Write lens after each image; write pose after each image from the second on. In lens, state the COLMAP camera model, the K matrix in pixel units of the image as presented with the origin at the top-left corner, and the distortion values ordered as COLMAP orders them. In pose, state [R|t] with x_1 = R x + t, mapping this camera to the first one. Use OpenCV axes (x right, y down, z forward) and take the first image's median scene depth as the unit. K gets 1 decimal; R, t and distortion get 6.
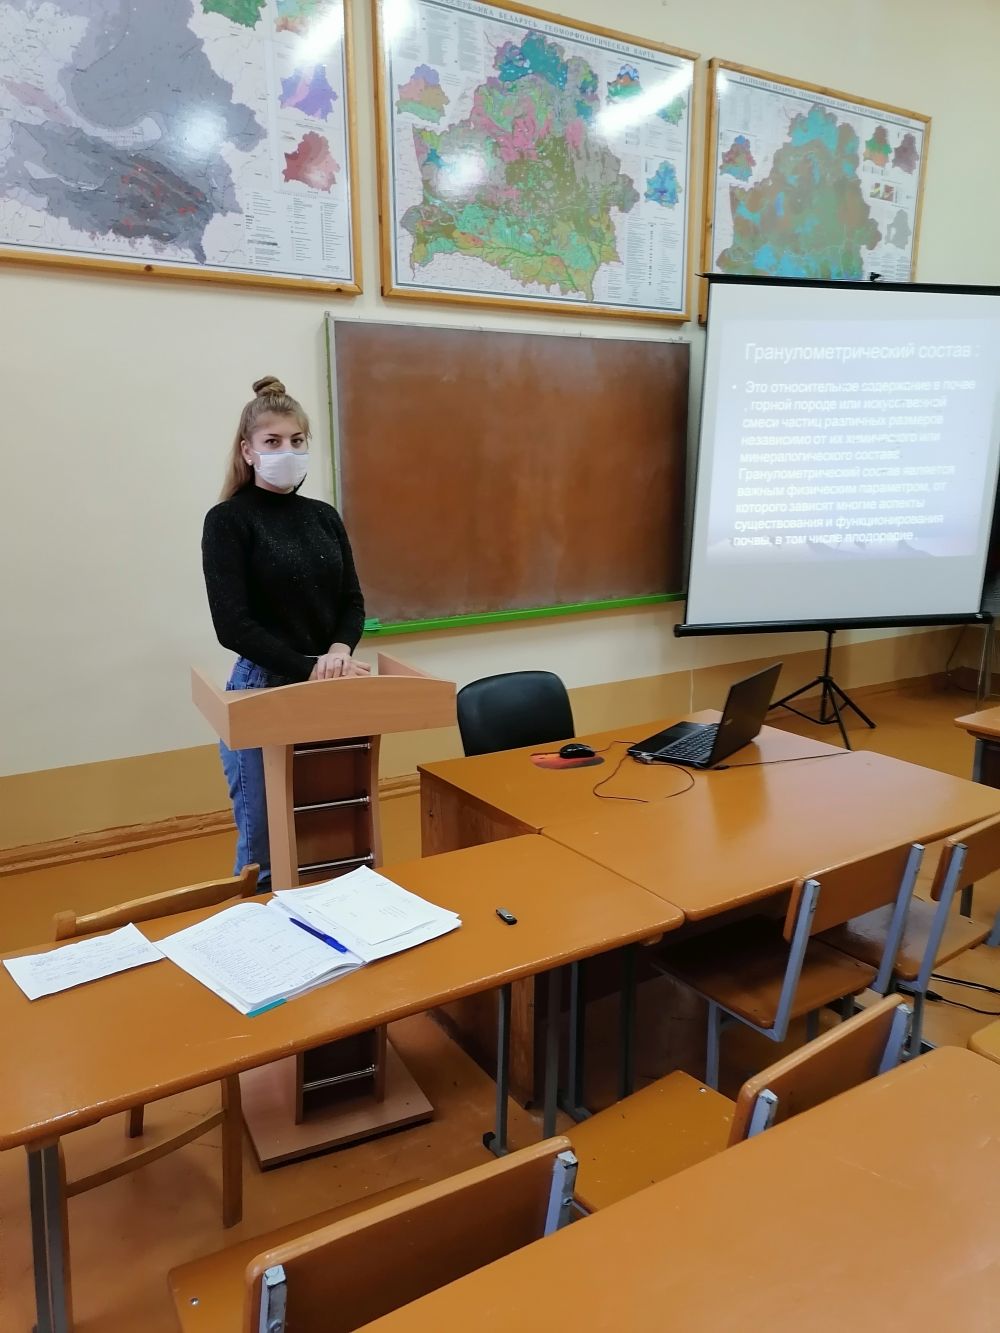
lens RADIAL K [[1003.9, 0, 499.4], [0, 1003.9, 669.9], [0, 0, 1]] dist [0.039266, -0.017135]
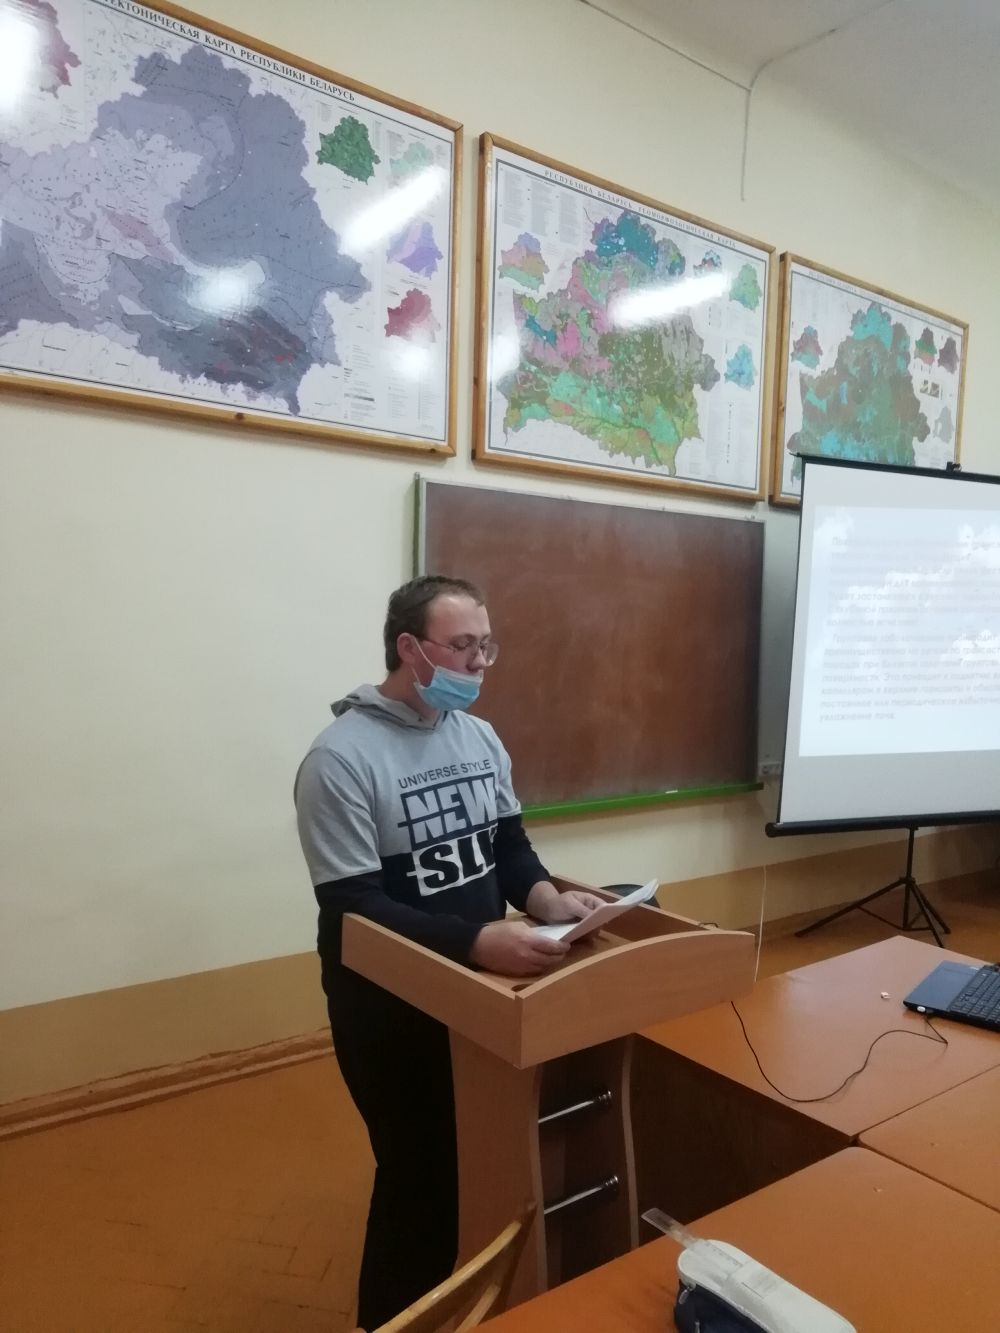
lens RADIAL K [[990.2, 0, 498.3], [0, 990.2, 673.8], [0, 0, 1]] dist [0.021908, -0.002236]
pose [[0.997079, 0.030548, 0.069997, -0.141166], [-0.018967, 0.986852, -0.160507, -0.030110], [-0.073980, 0.158711, 0.984550, 0.129721]]
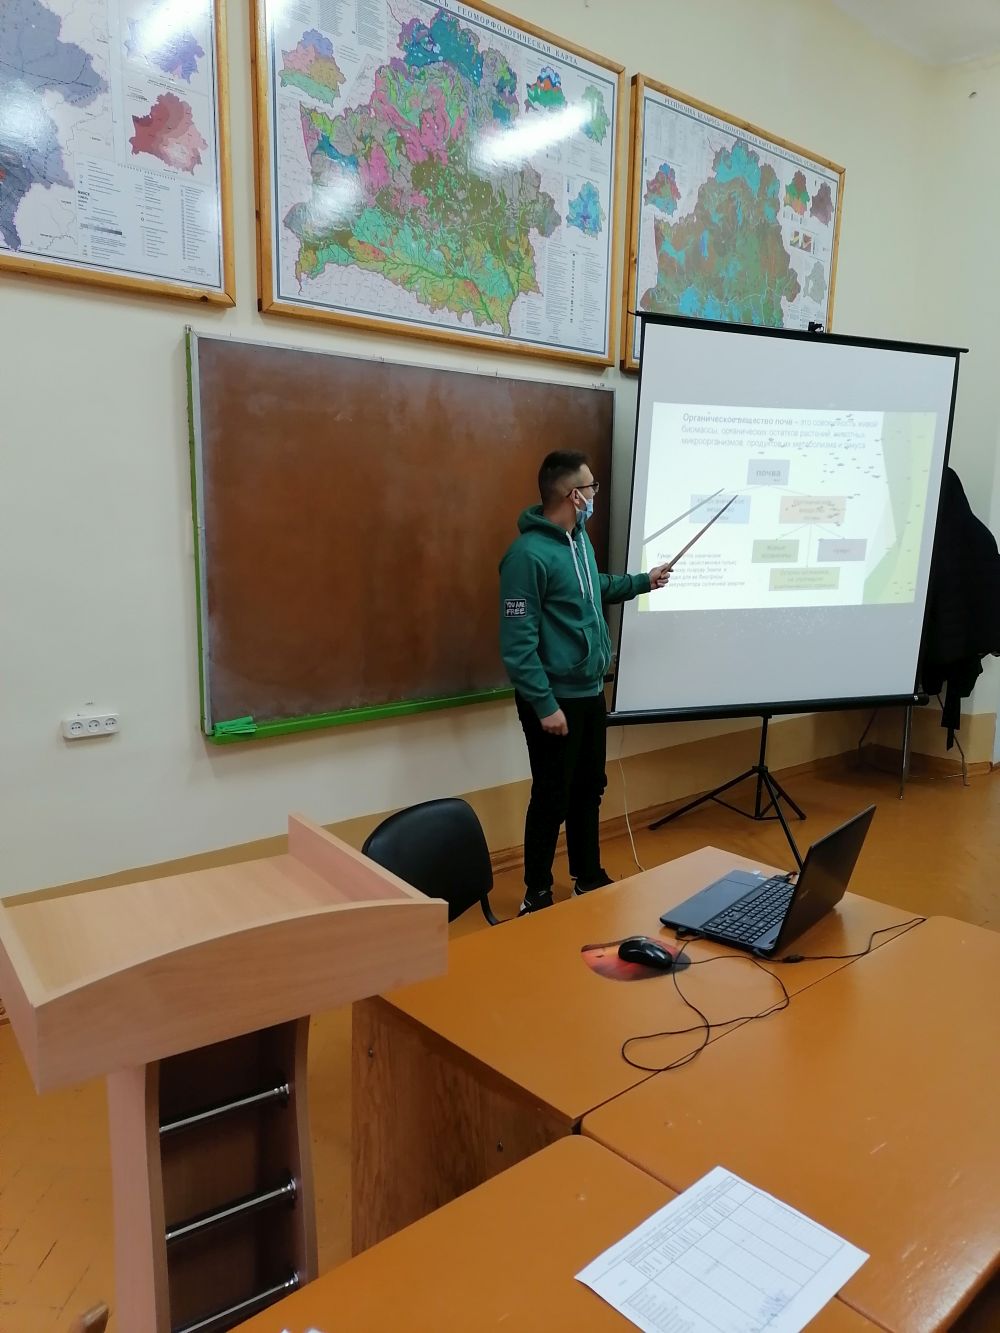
lens RADIAL K [[1003.9, 0, 508.3], [0, 1003.9, 668.3], [0, 0, 1]] dist [0.039266, -0.017135]
pose [[0.986375, -0.001637, 0.164506, -0.051482], [0.009840, 0.998747, -0.049064, -0.047217], [-0.164220, 0.050014, 0.985155, 0.190204]]
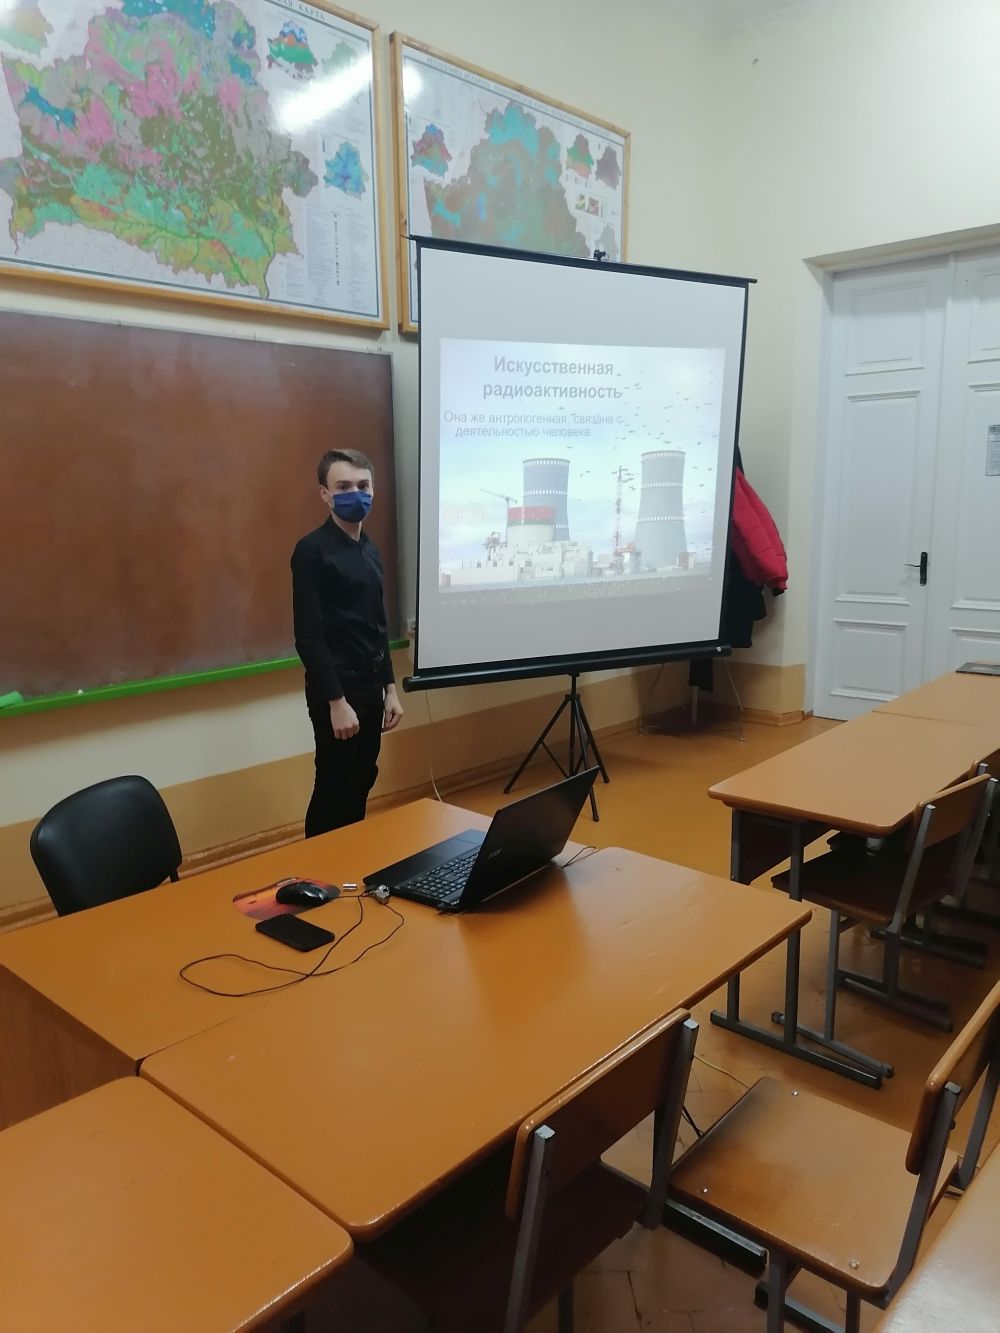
lens RADIAL K [[1003.9, 0, 505.2], [0, 1003.9, 668.1], [0, 0, 1]] dist [0.039266, -0.017135]
pose [[0.967410, -0.050598, 0.248110, 0.062657], [0.059164, 0.997878, -0.027186, -0.027783], [-0.246208, 0.040979, 0.968350, 0.164996]]
